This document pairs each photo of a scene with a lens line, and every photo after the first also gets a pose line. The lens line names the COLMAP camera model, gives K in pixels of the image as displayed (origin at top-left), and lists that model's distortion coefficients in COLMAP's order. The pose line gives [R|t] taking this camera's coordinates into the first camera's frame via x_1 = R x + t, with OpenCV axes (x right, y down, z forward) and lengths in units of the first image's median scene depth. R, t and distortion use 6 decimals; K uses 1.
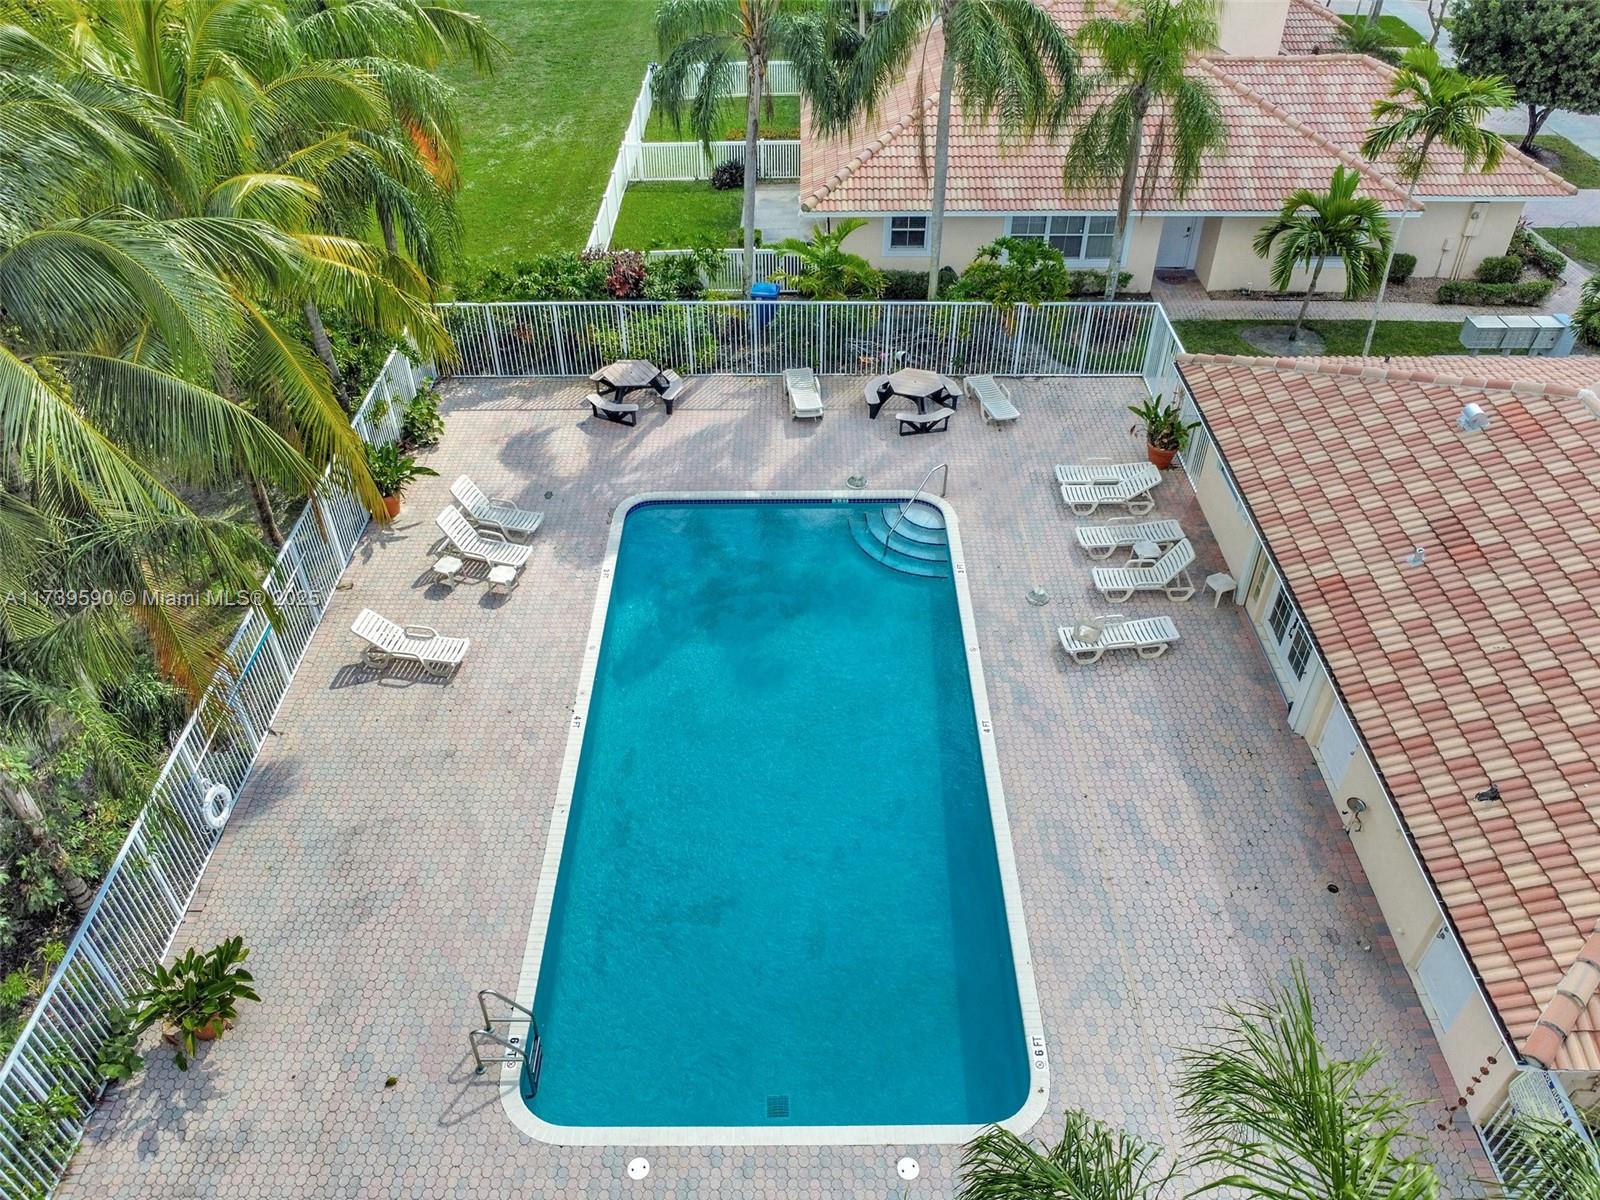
lens RADIAL K [[1189.7, 0, 798.2], [0, 1189.7, 597.1], [0, 0, 1]] dist [-0.003942, -0.002108]
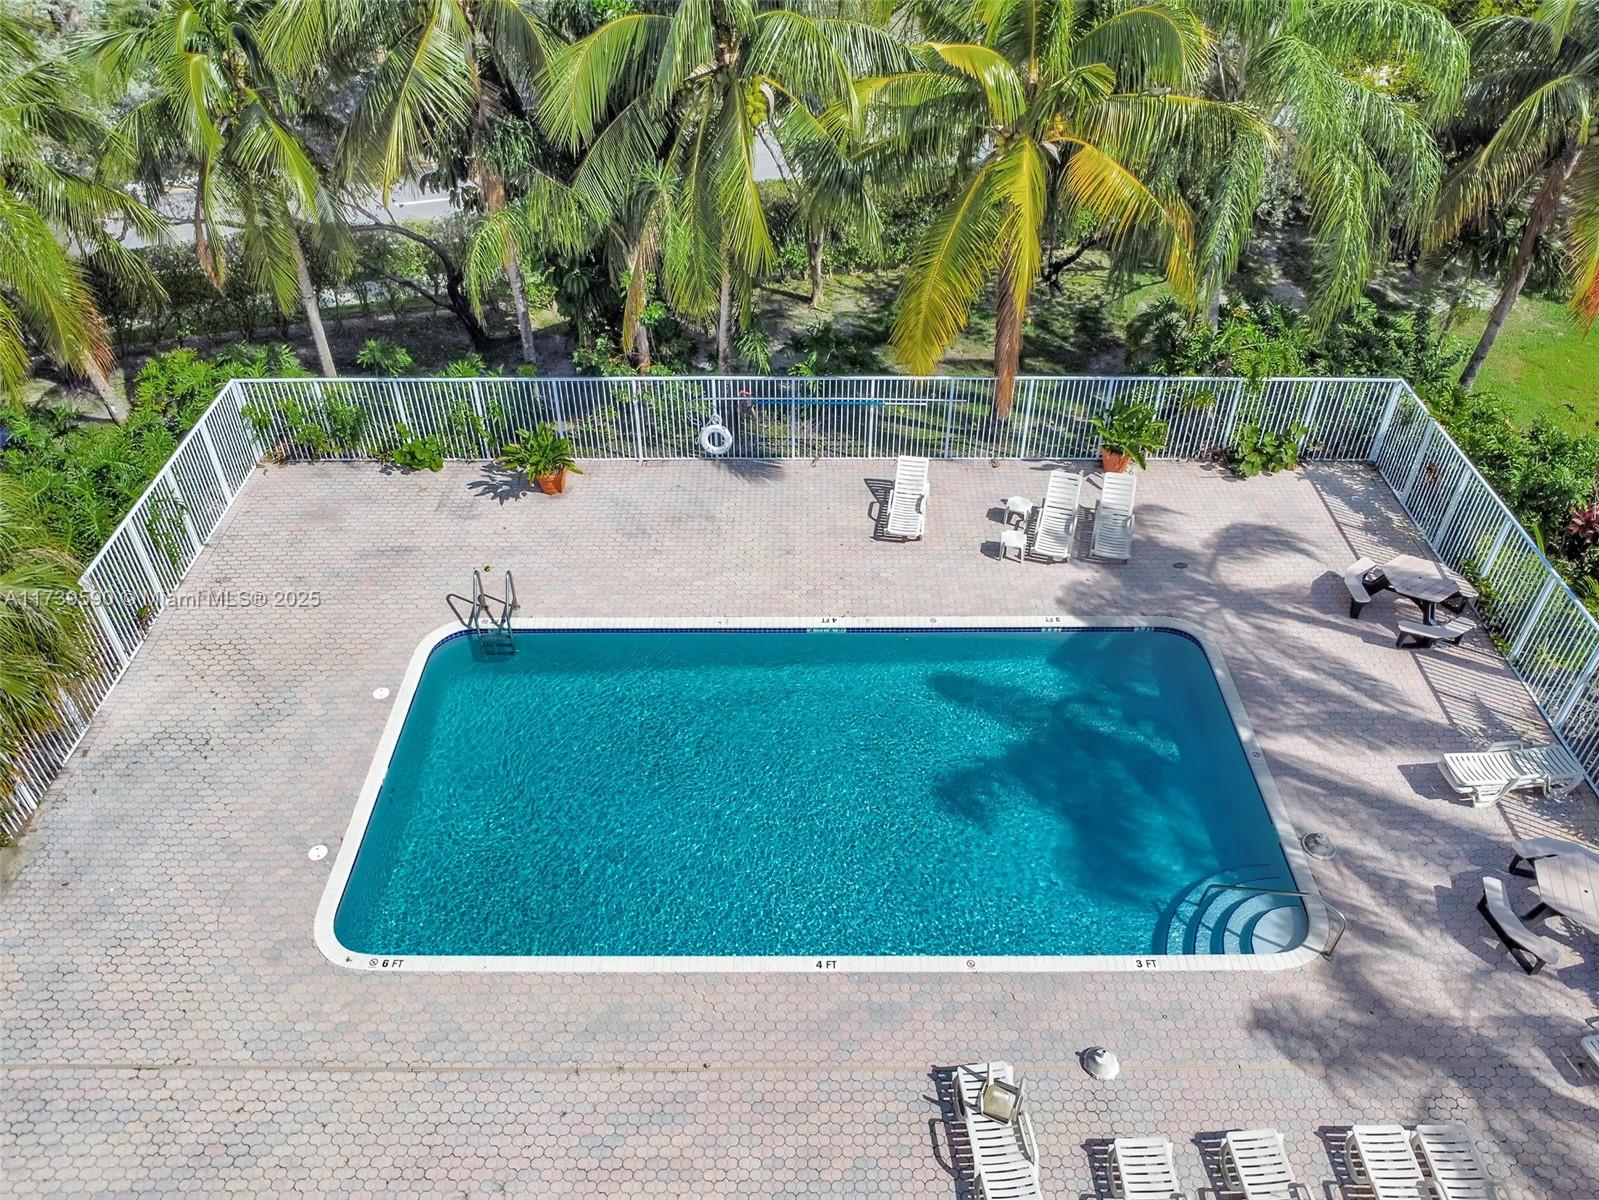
lens RADIAL K [[1189.0, 0, 797.4], [0, 1189.0, 601.0], [0, 0, 1]] dist [-0.003942, -0.002108]
pose [[-0.011997, 0.639905, -0.768360, 0.656262], [-0.643466, 0.583232, 0.495774, -0.439534], [0.765380, 0.500362, 0.404760, 0.597298]]
